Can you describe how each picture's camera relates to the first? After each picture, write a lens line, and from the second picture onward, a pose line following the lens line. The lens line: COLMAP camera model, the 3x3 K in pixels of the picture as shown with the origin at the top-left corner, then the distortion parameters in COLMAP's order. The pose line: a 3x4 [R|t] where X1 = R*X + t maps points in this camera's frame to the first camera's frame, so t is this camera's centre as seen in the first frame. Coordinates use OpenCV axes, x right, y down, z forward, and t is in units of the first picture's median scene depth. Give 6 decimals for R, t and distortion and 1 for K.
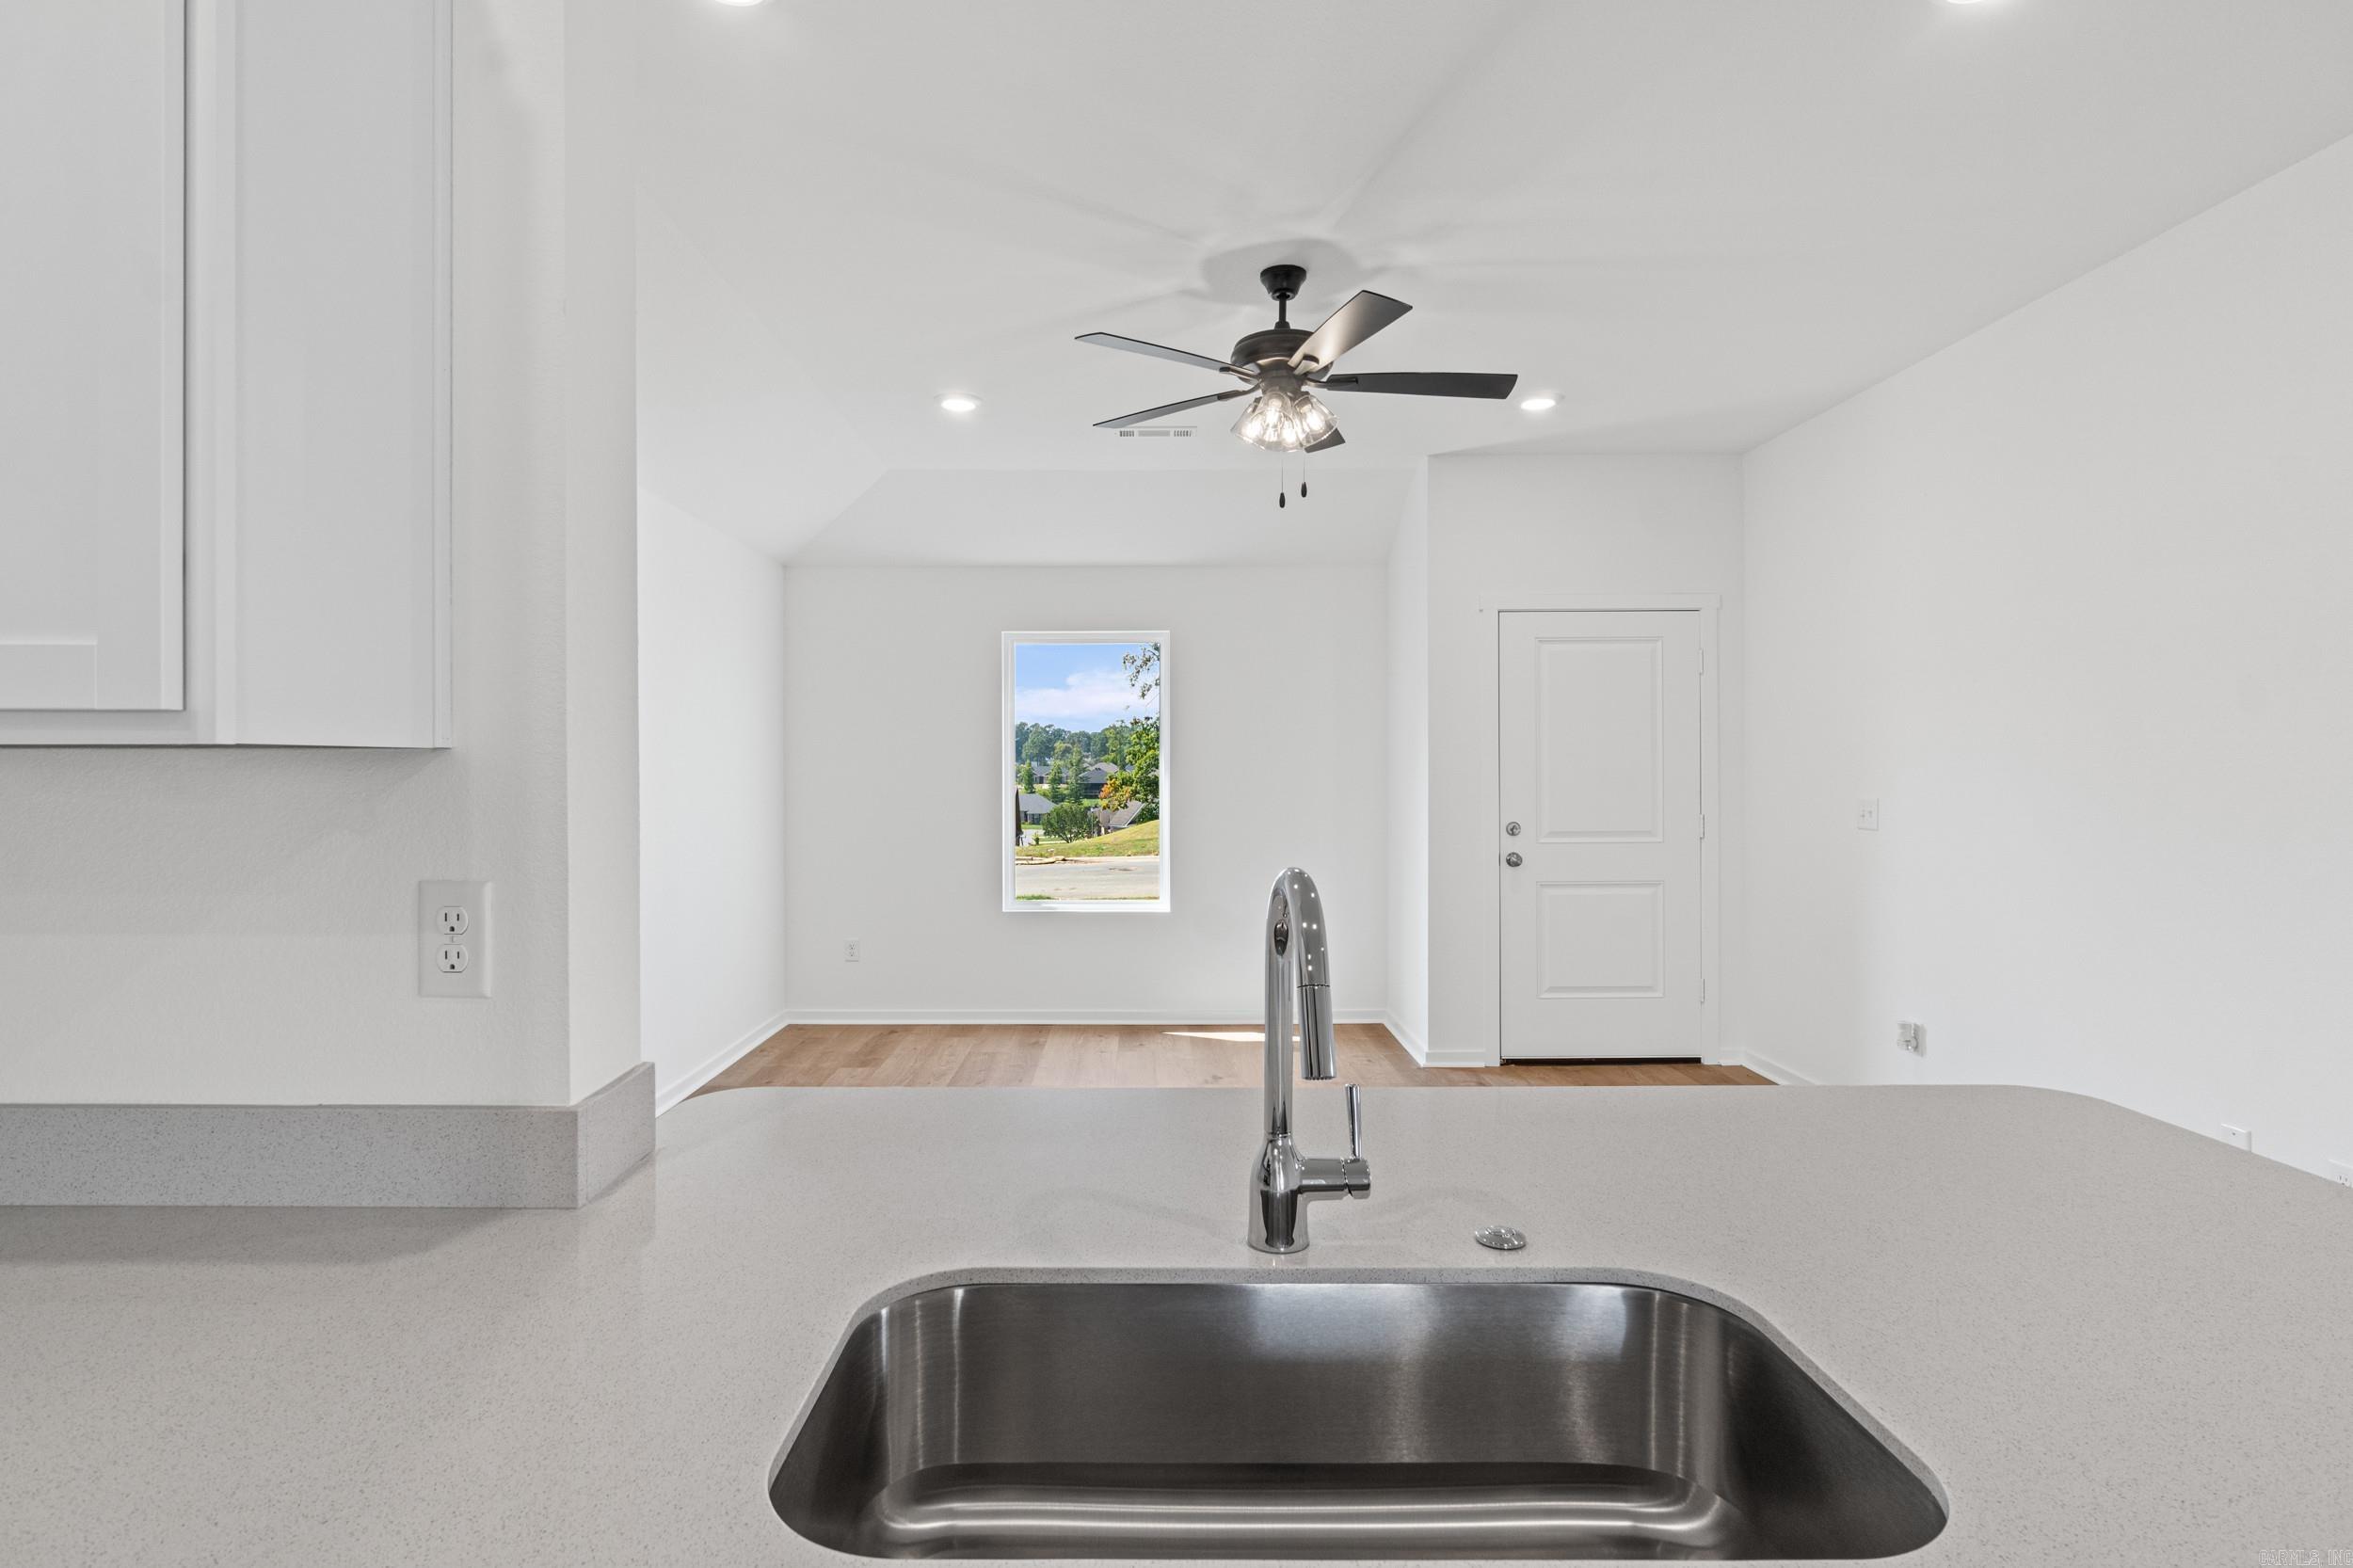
lens RADIAL K [[1180.2, 0, 1155.1], [0, 1180.2, 776.3], [0, 0, 1]] dist [-0.013483, 0.005837]
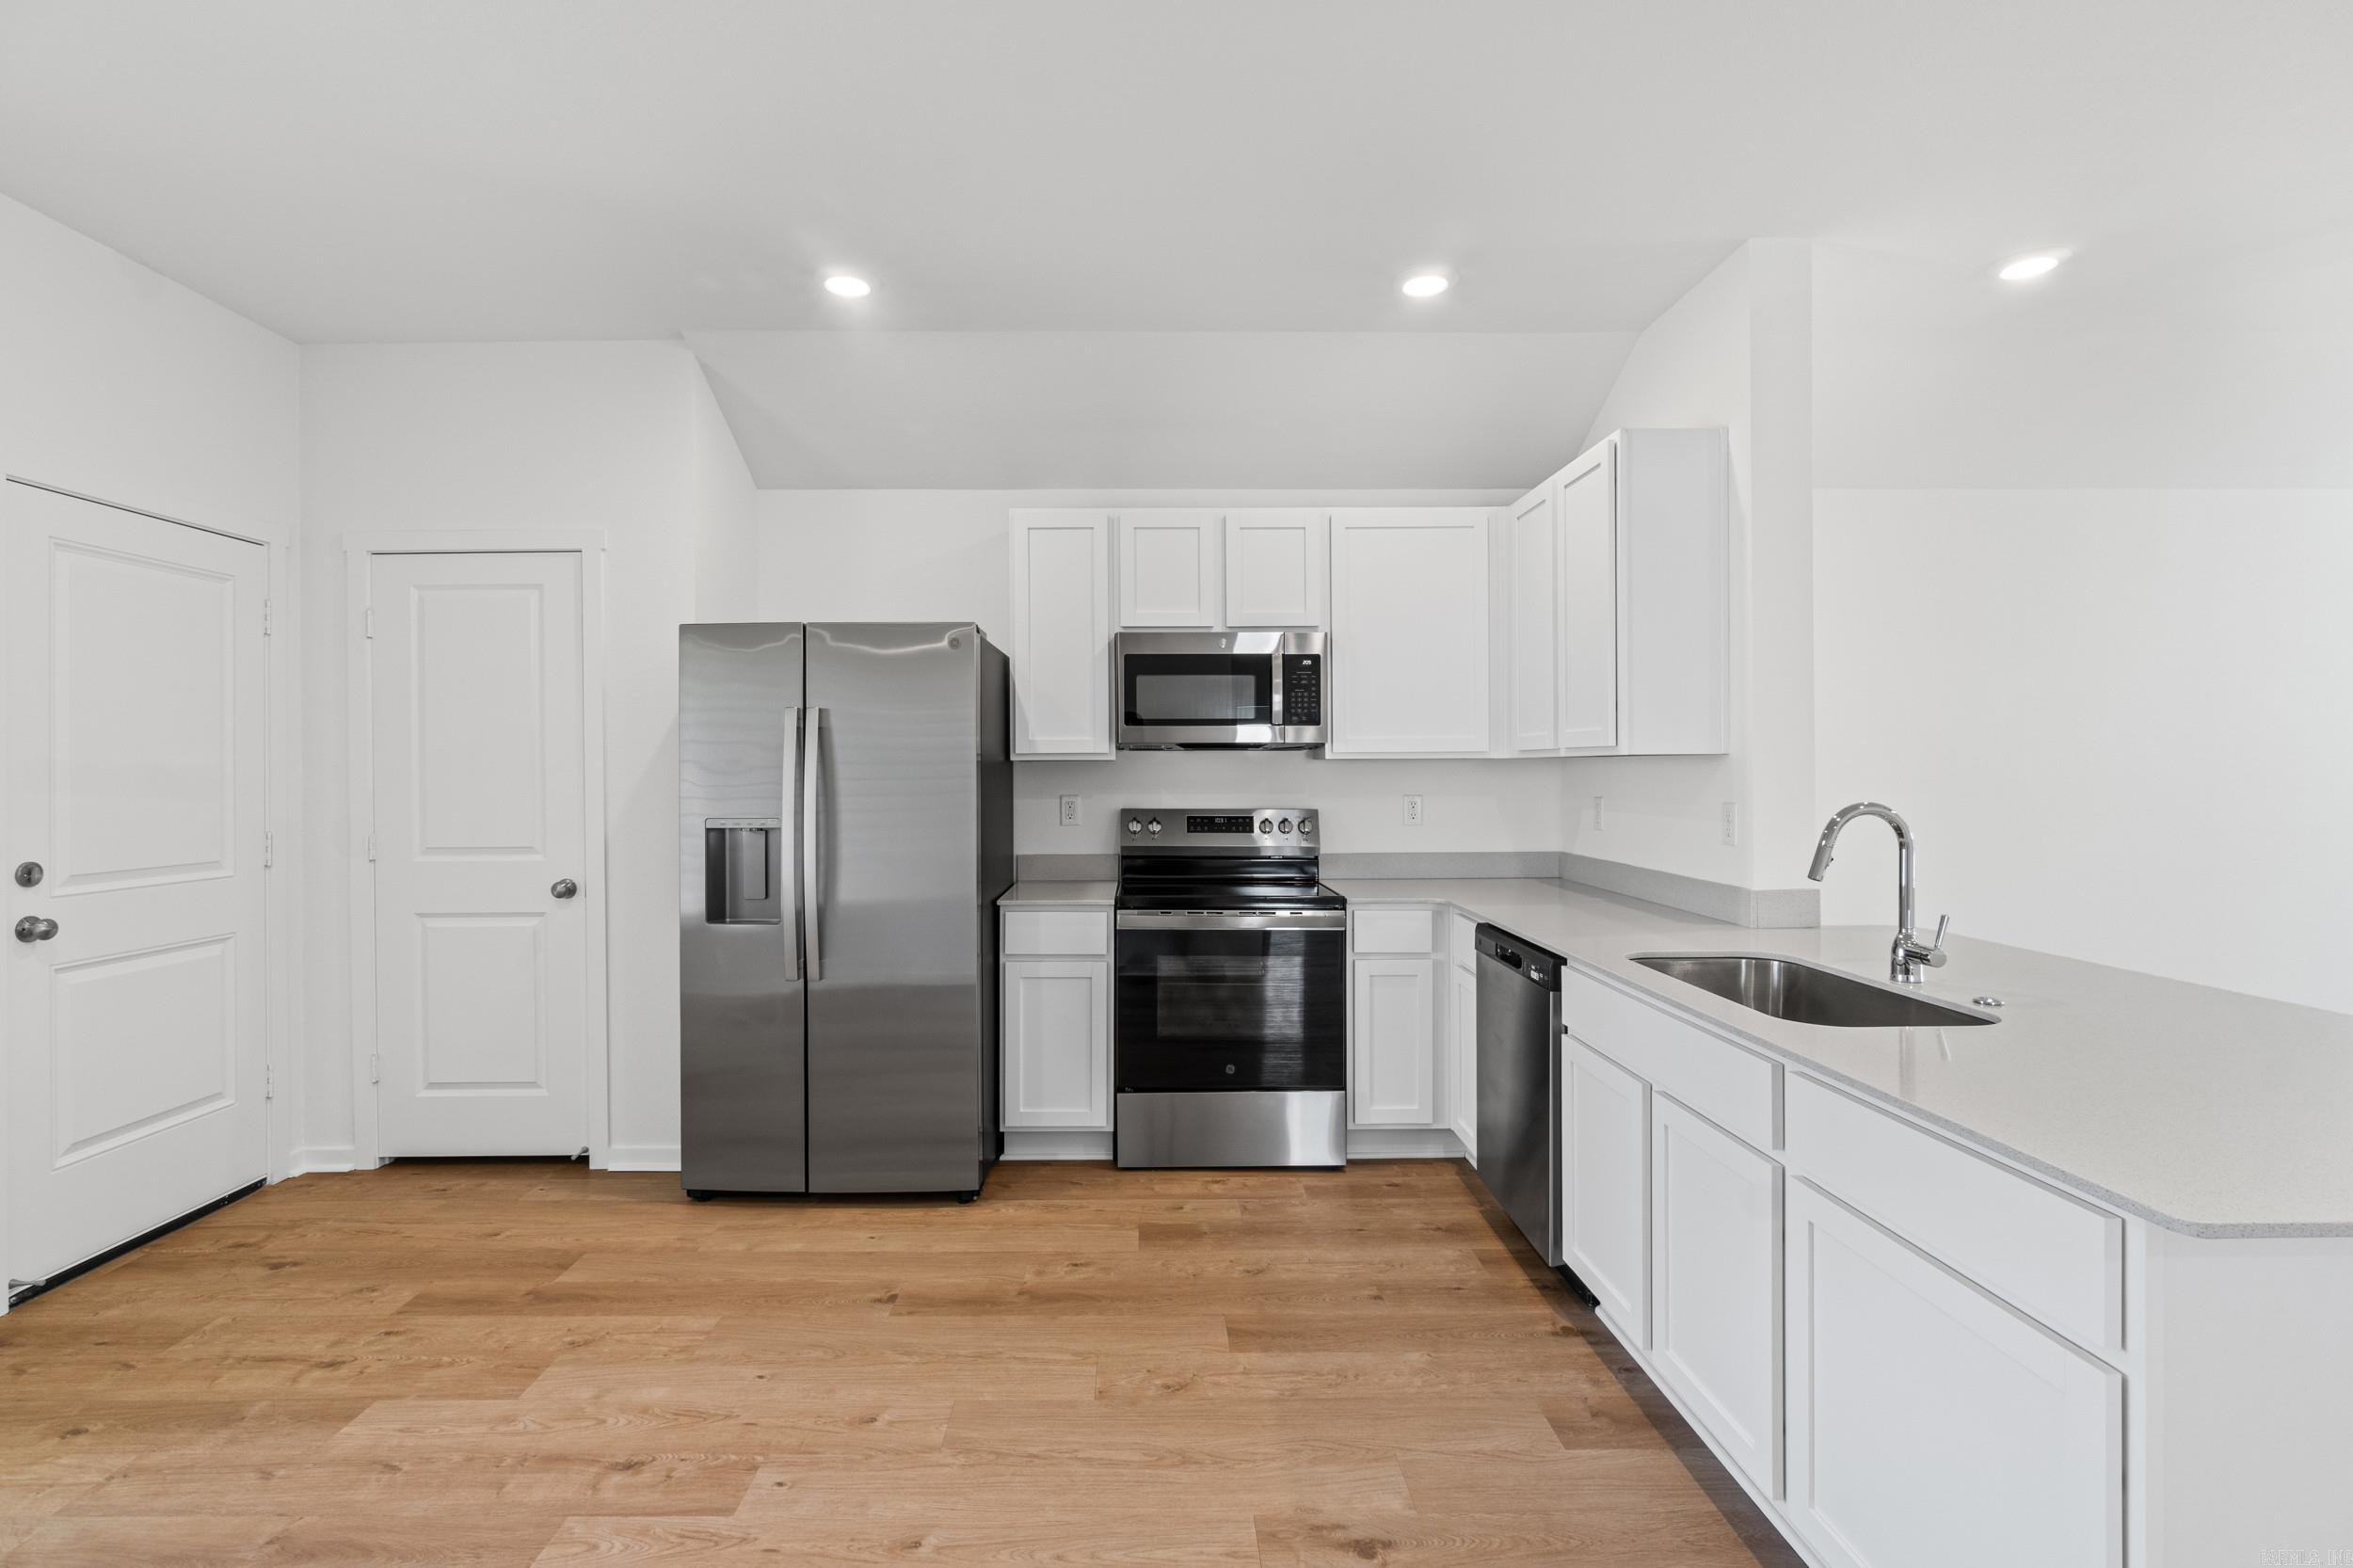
lens RADIAL K [[1089.3, 0, 1151.1], [0, 1089.3, 771.7], [0, 0, 1]] dist [-0.007806, 0.000201]
pose [[0.007014, 0.003448, -0.999969, 0.439006], [-0.002963, 0.999990, 0.003427, 0.003078], [0.999971, 0.002939, 0.007024, -0.081732]]
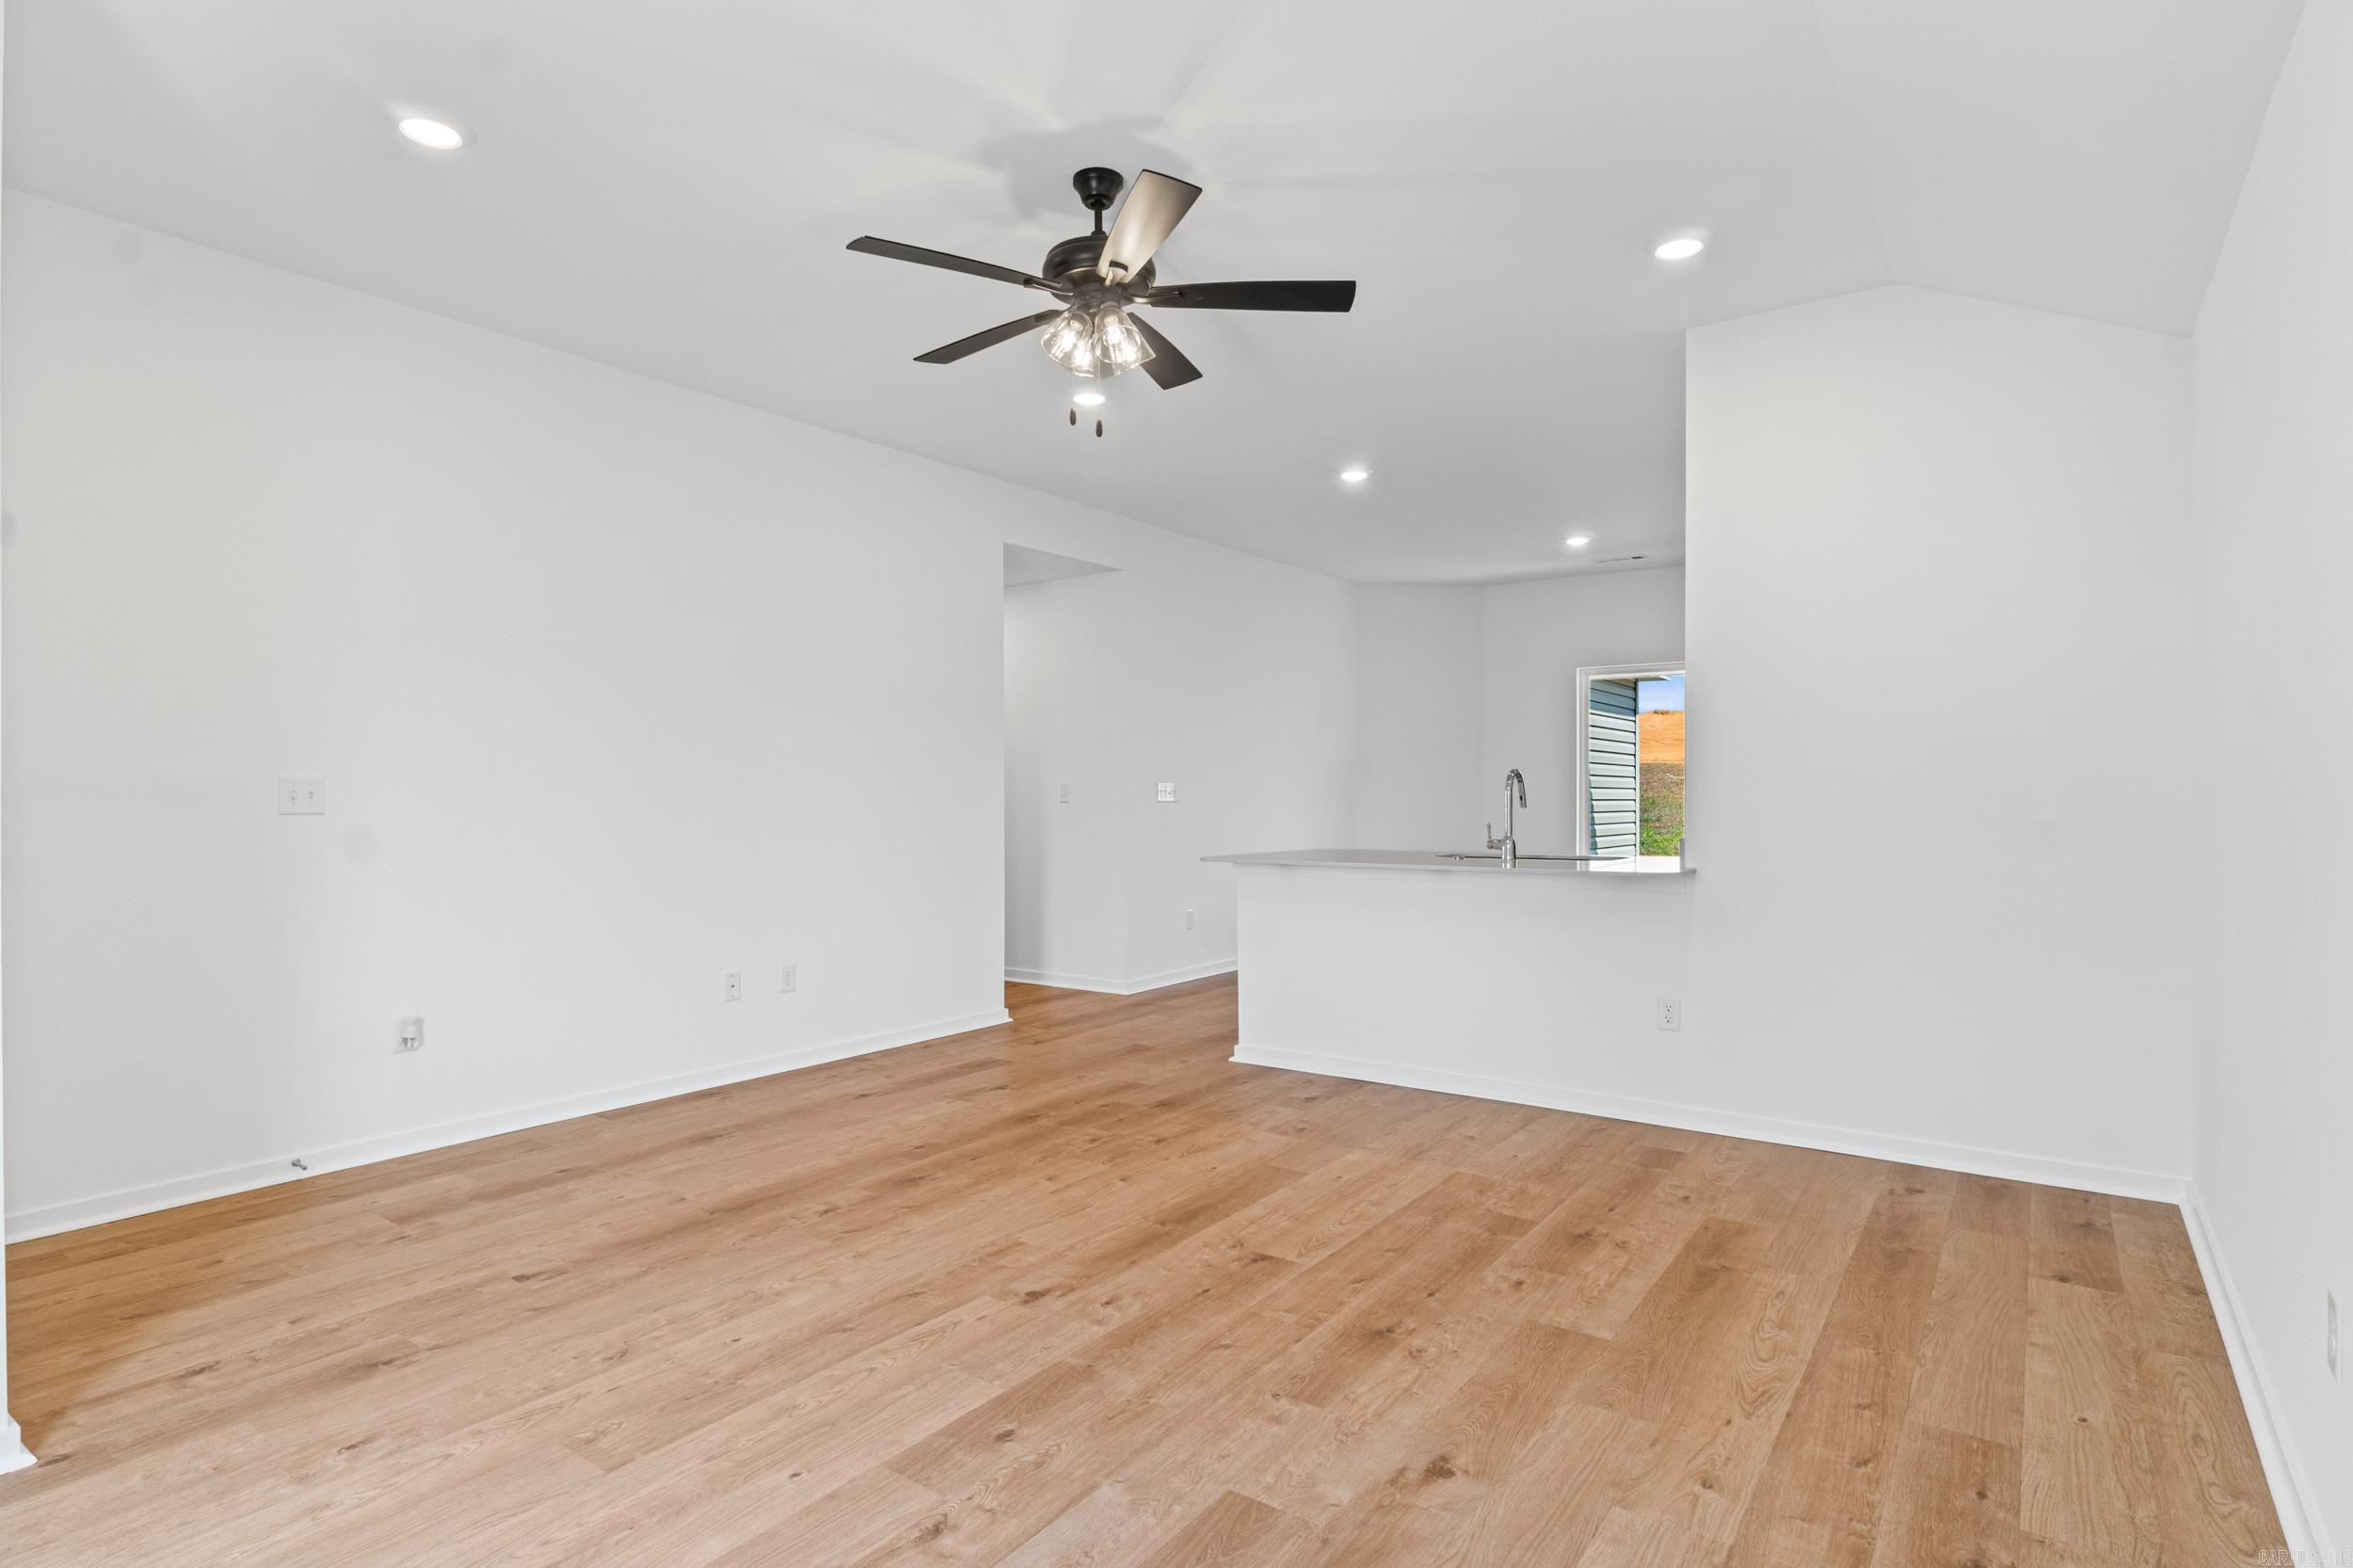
lens RADIAL K [[1209.6, 0, 1161.2], [0, 1209.6, 781.3], [0, 0, 1]] dist [-0.002750, 0.000503]
pose [[-0.804536, 0.011417, 0.593794, -0.314289], [0.009542, 0.999935, -0.006298, 0.027854], [-0.593827, 0.000599, -0.804592, 1.110482]]
